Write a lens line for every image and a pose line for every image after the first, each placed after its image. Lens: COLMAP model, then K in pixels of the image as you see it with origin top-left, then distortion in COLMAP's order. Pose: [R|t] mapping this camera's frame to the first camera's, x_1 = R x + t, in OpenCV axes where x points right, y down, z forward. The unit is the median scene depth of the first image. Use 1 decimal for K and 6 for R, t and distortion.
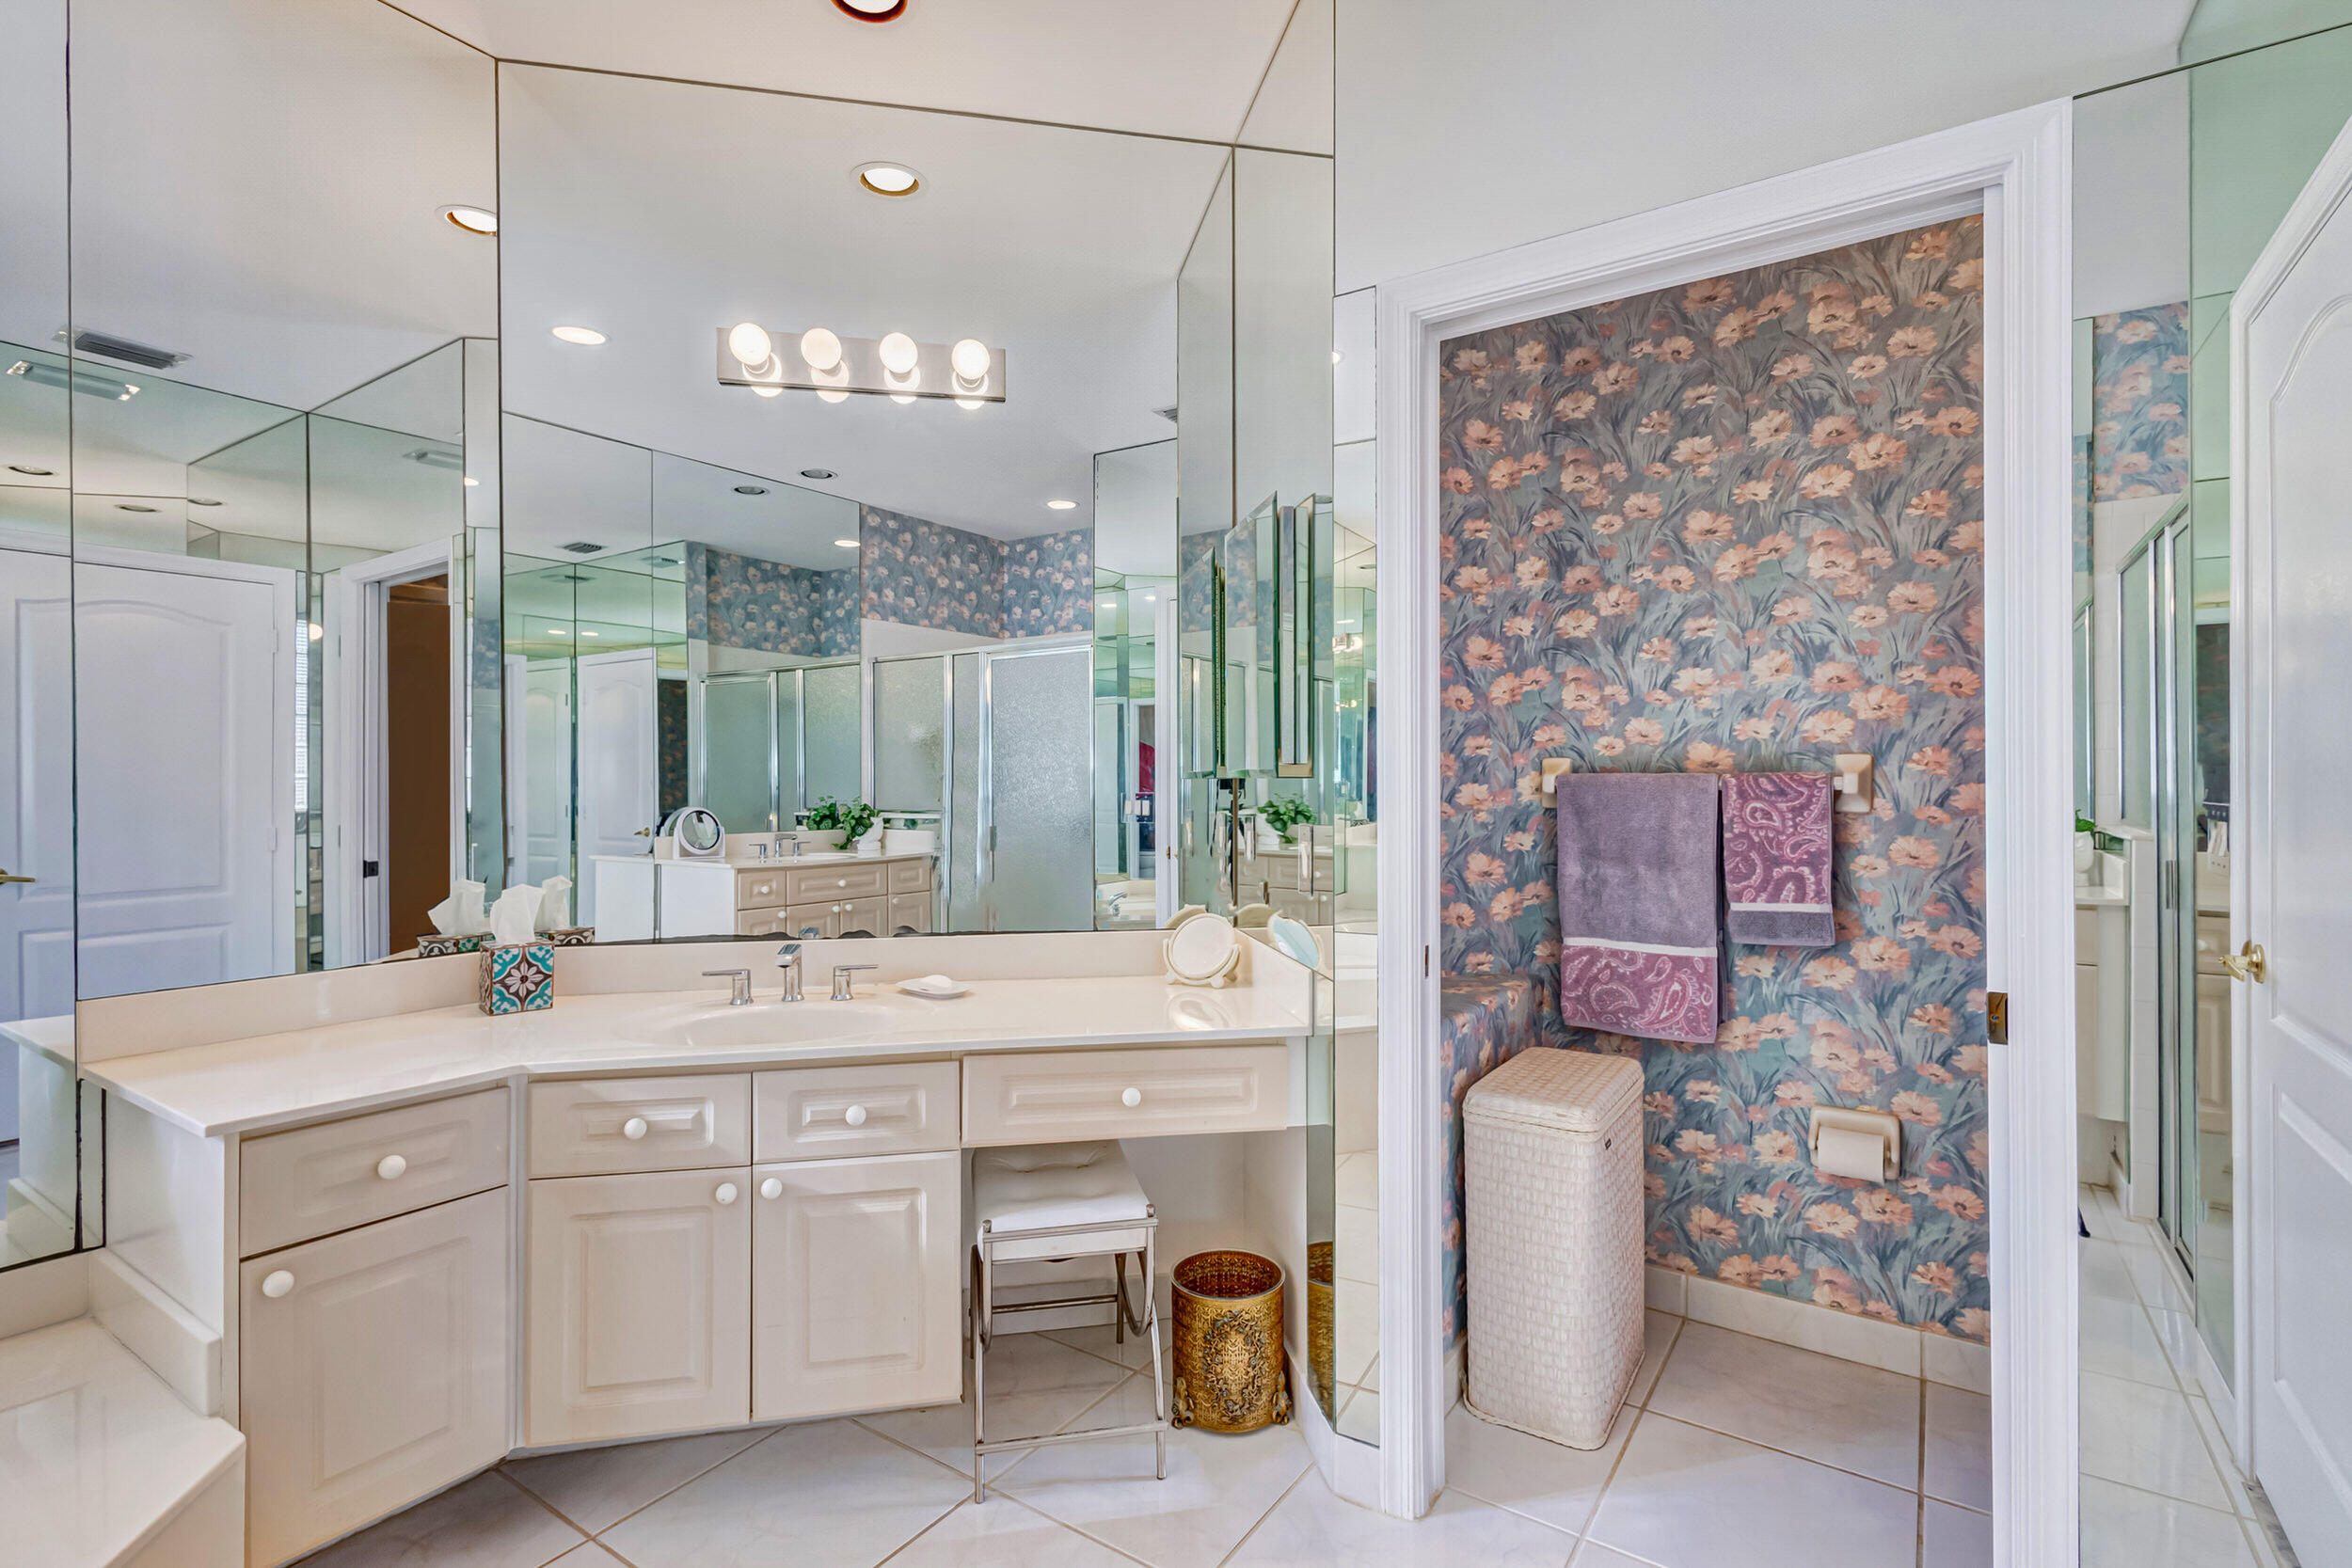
lens RADIAL K [[1110.3, 0, 1178.7], [0, 1110.3, 783.2], [0, 0, 1]] dist [0.011781, 0.000096]
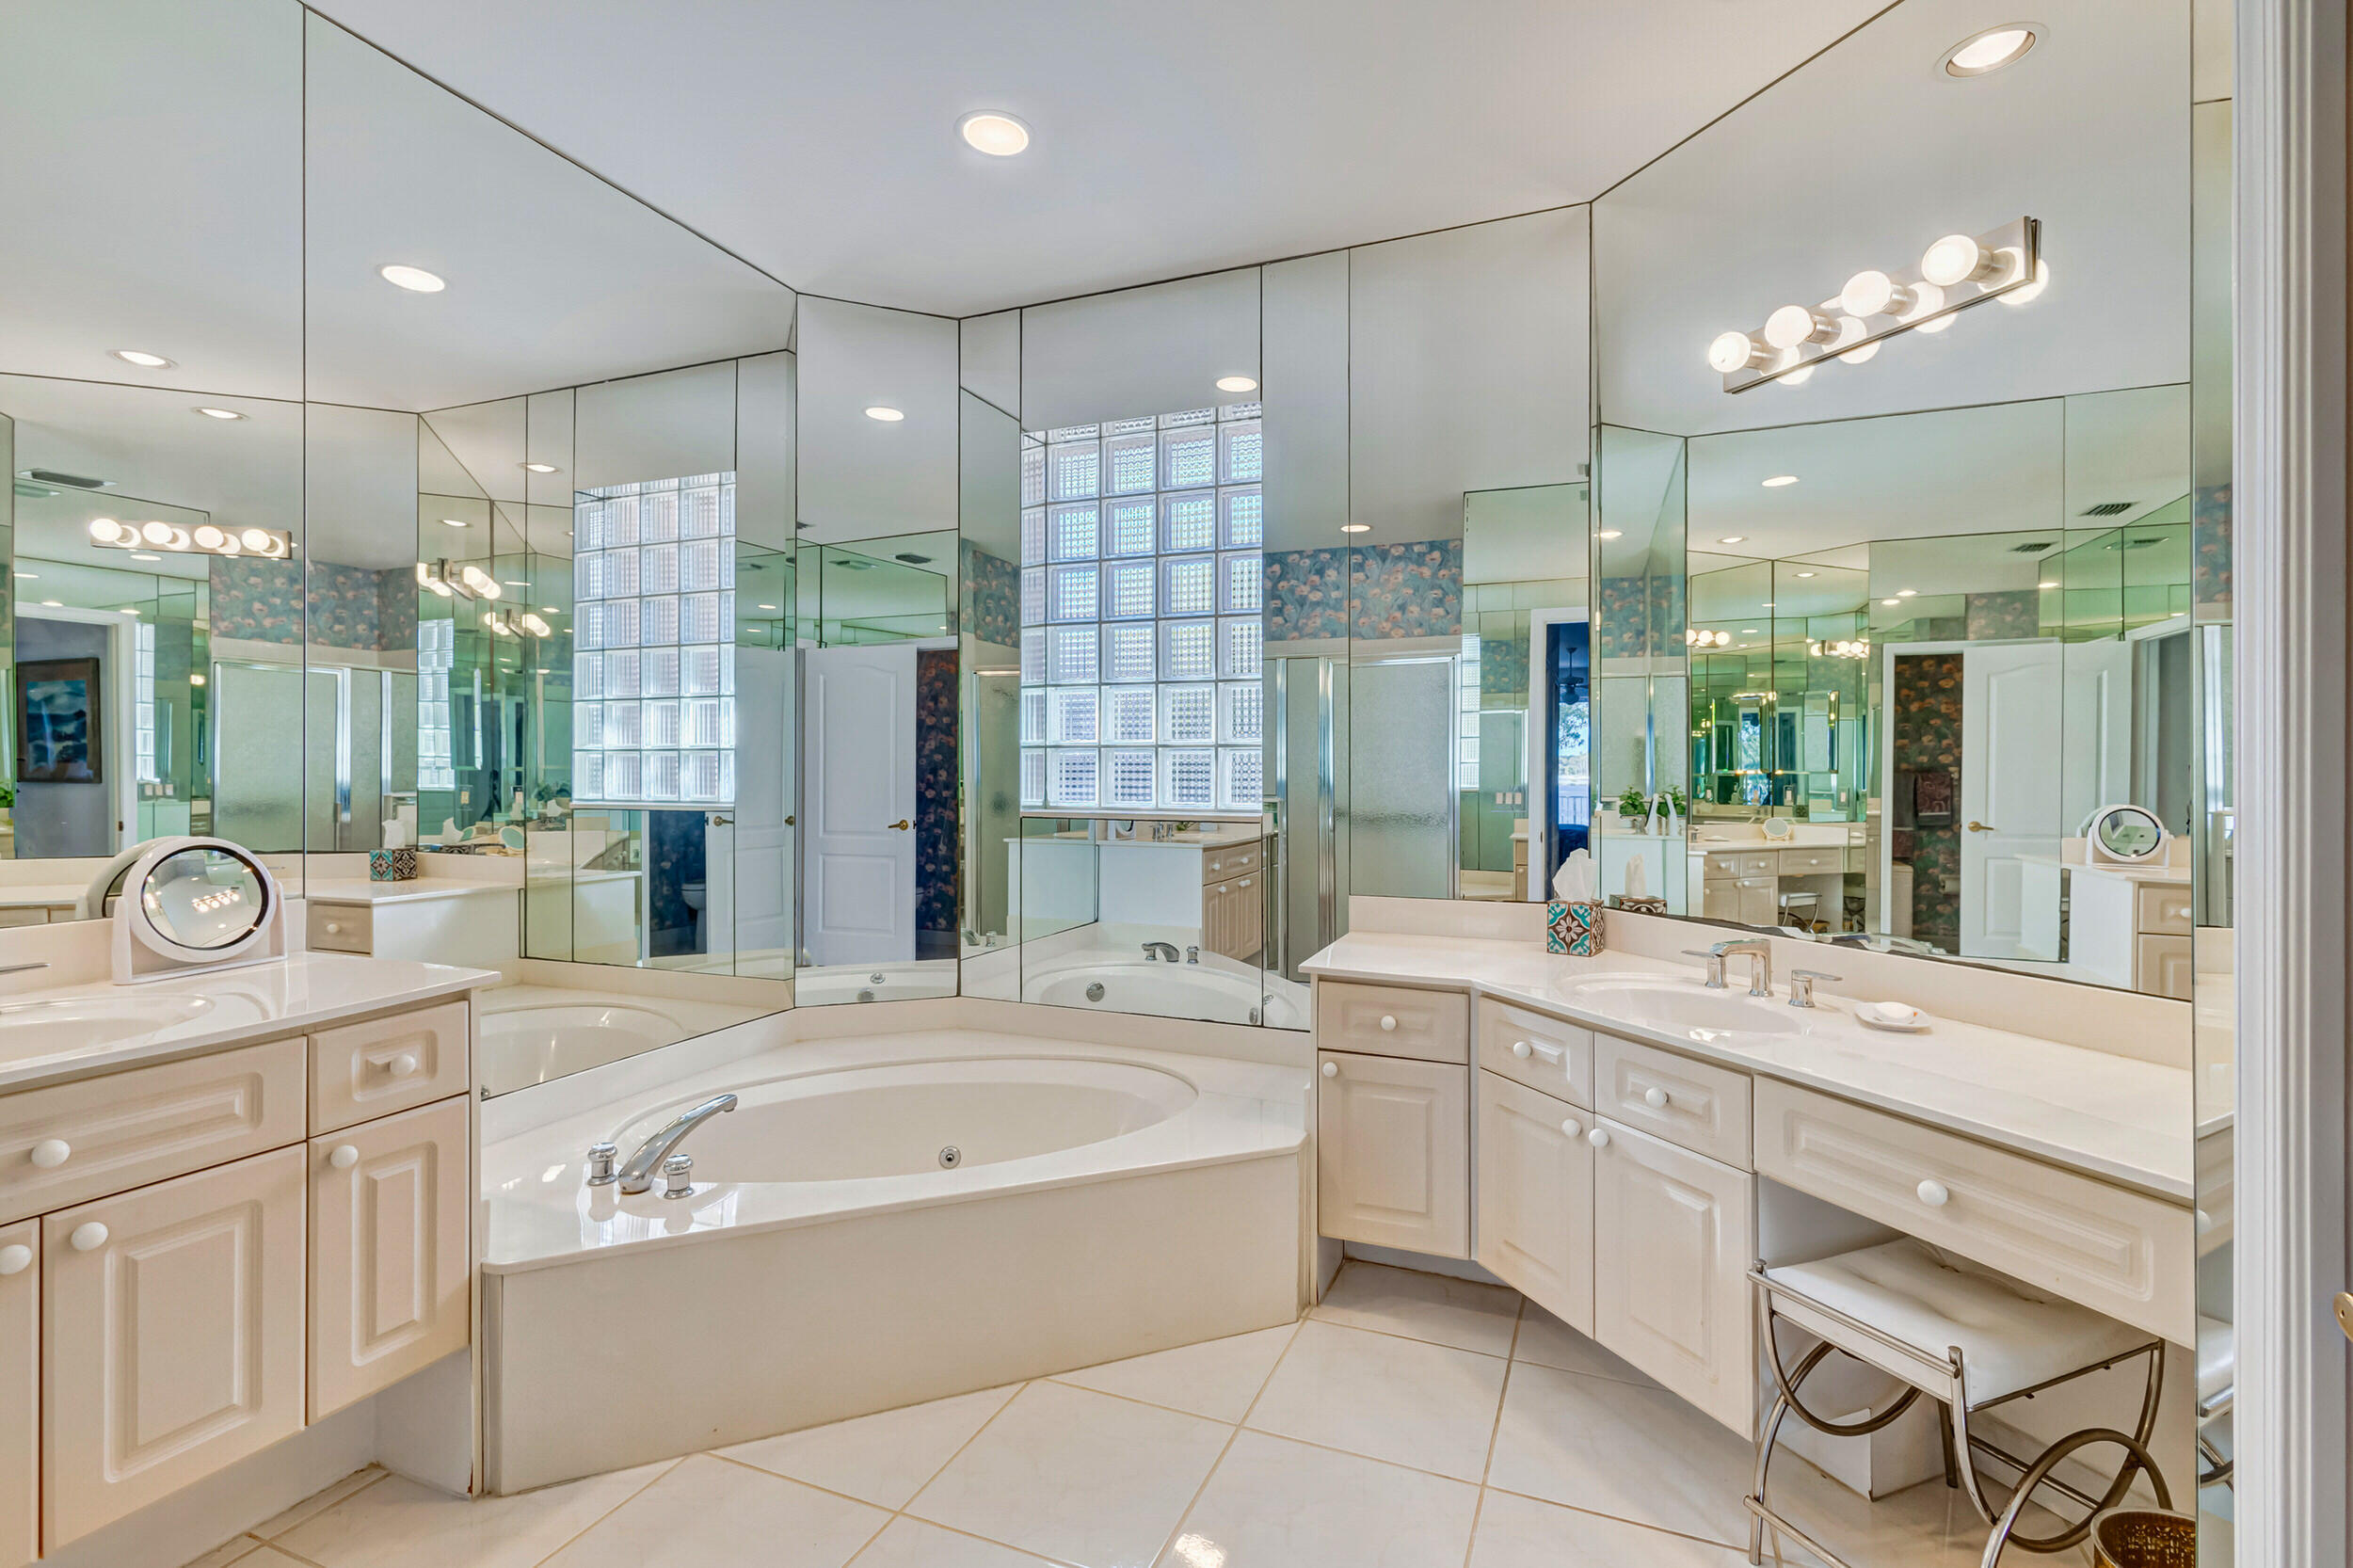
lens RADIAL K [[1083.8, 0, 1171.3], [0, 1083.8, 784.2], [0, 0, 1]] dist [0.013333, -0.001825]
pose [[0.186073, 0.007709, -0.982506, 0.476884], [-0.009004, 0.999941, 0.006141, 0.007868], [0.982495, 0.007704, 0.186131, 0.296199]]
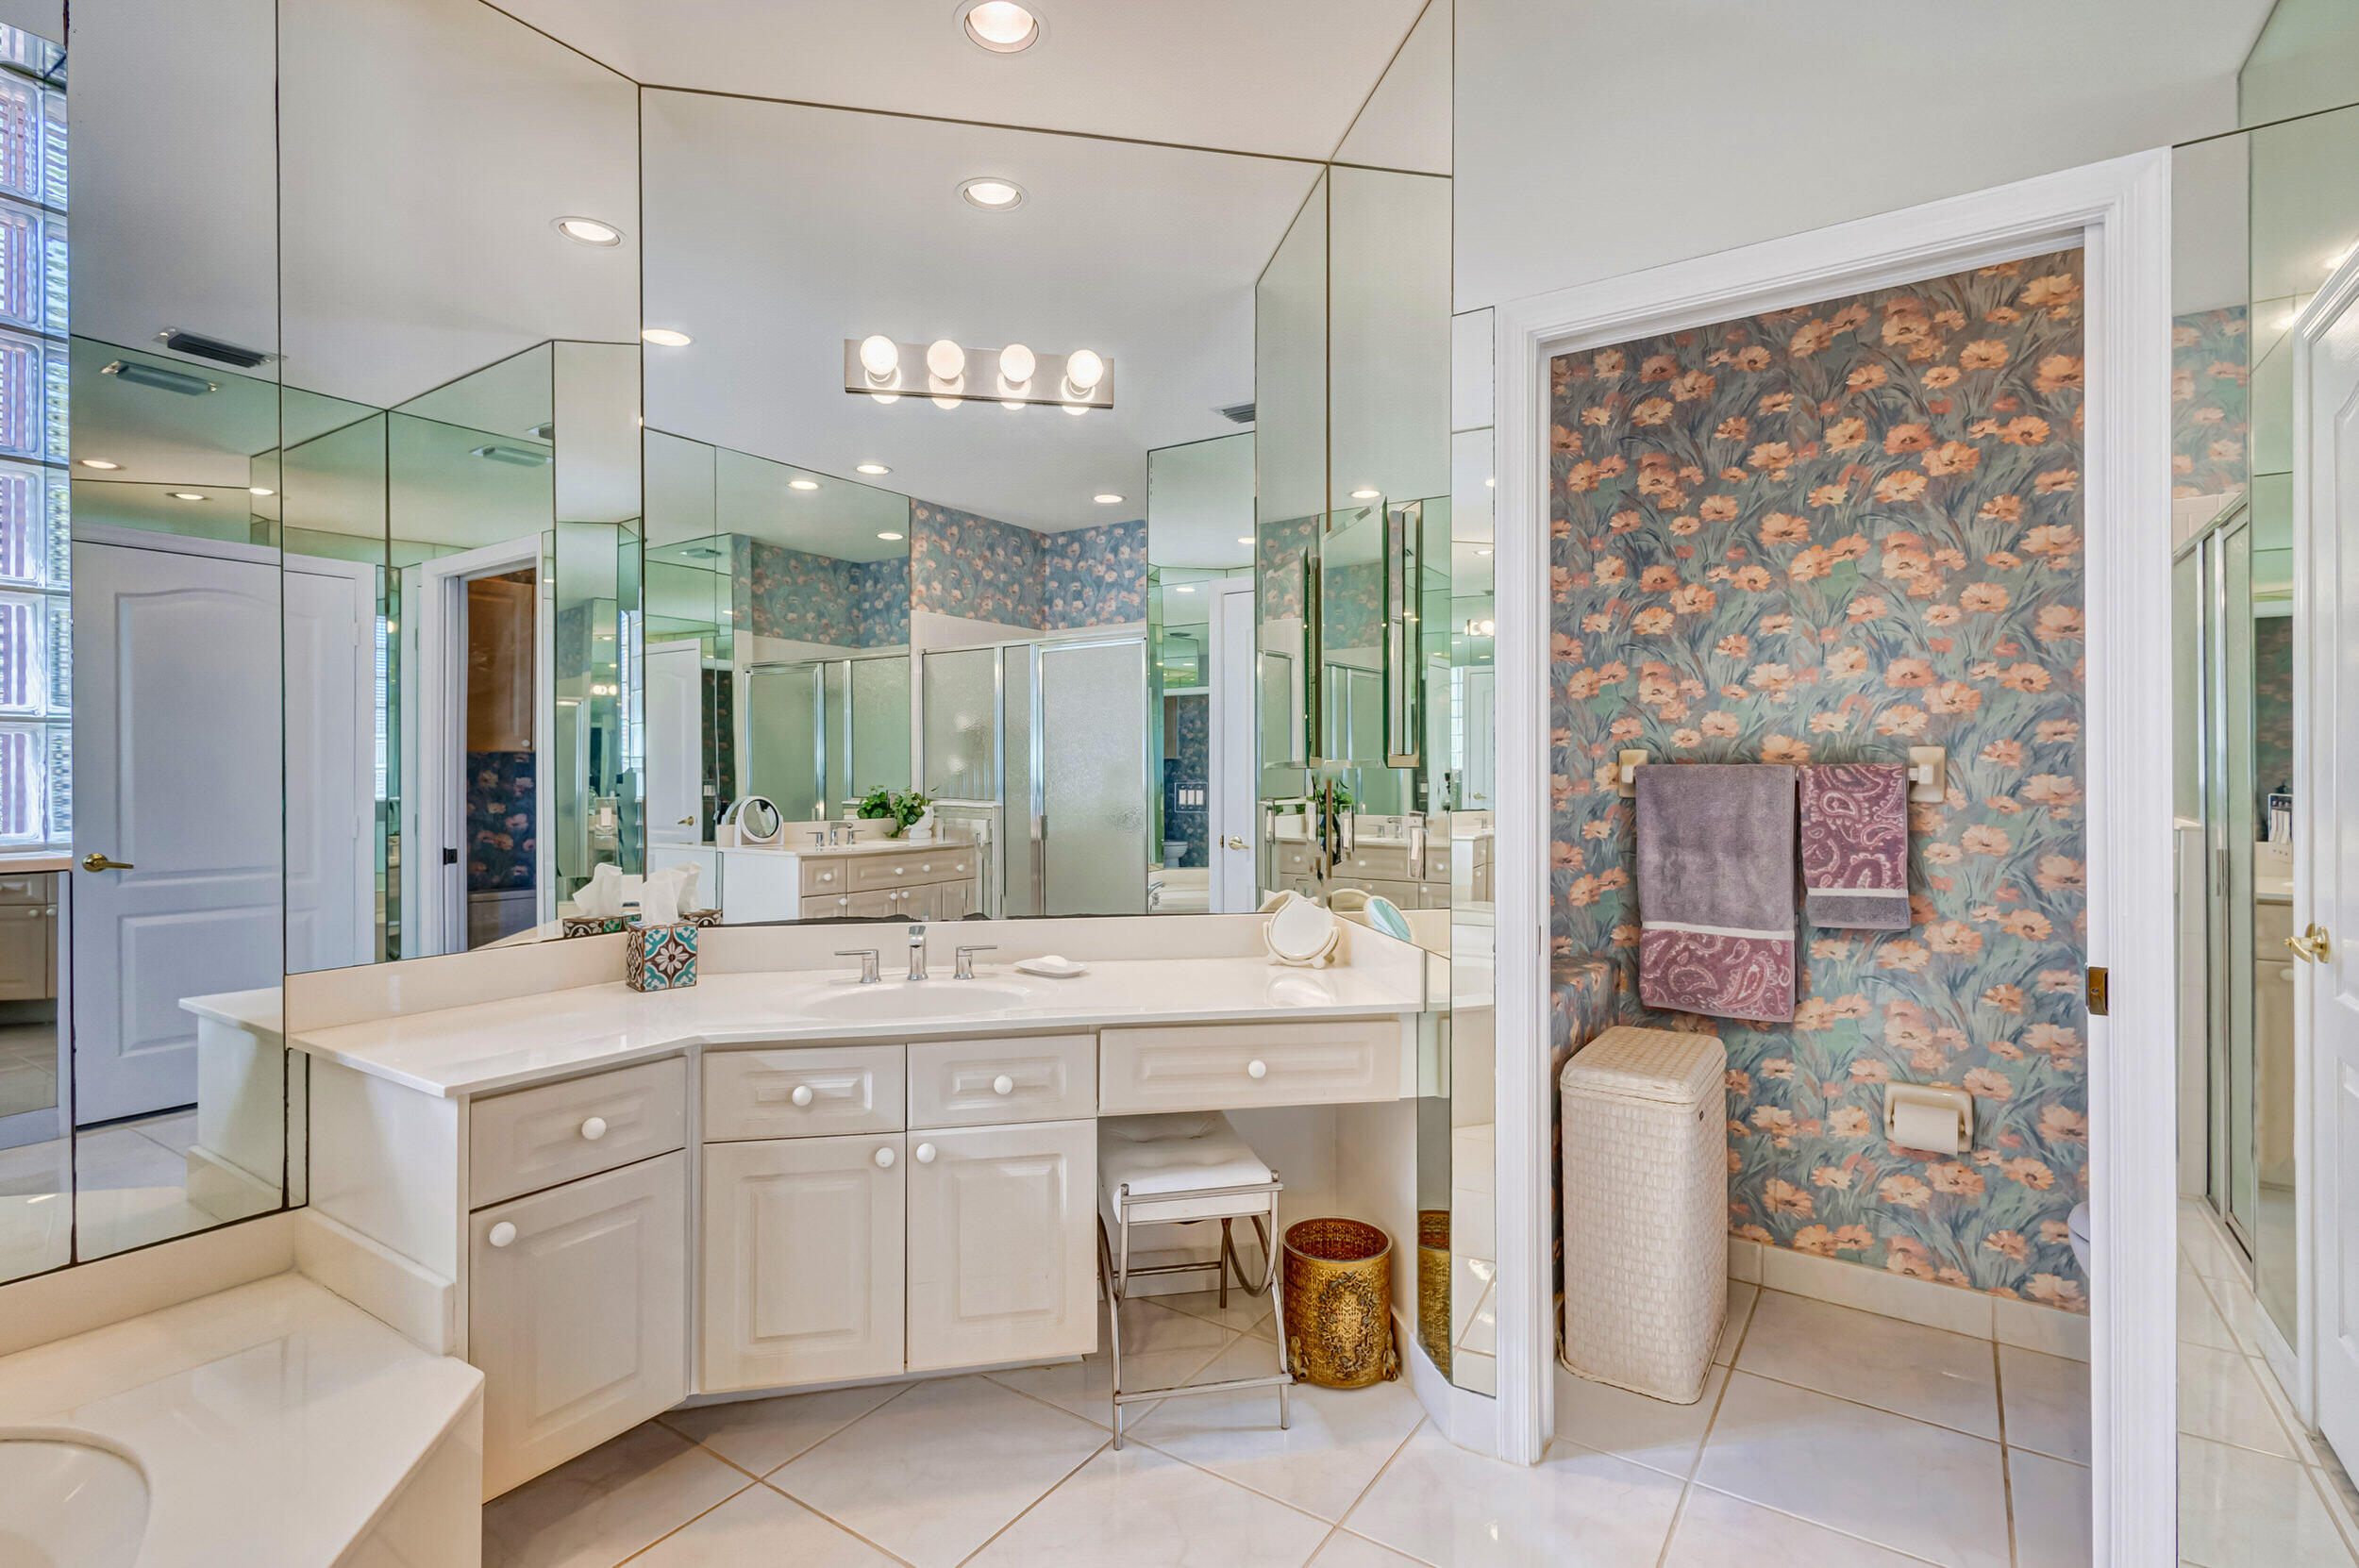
lens RADIAL K [[1121.4, 0, 1179.2], [0, 1121.4, 771.8], [0, 0, 1]] dist [0.012722, -0.000742]
pose [[0.999998, 0.001576, 0.000916, -0.096889], [-0.001575, 0.999998, -0.001513, 0.000449], [-0.000918, 0.001511, 0.999998, -0.058666]]
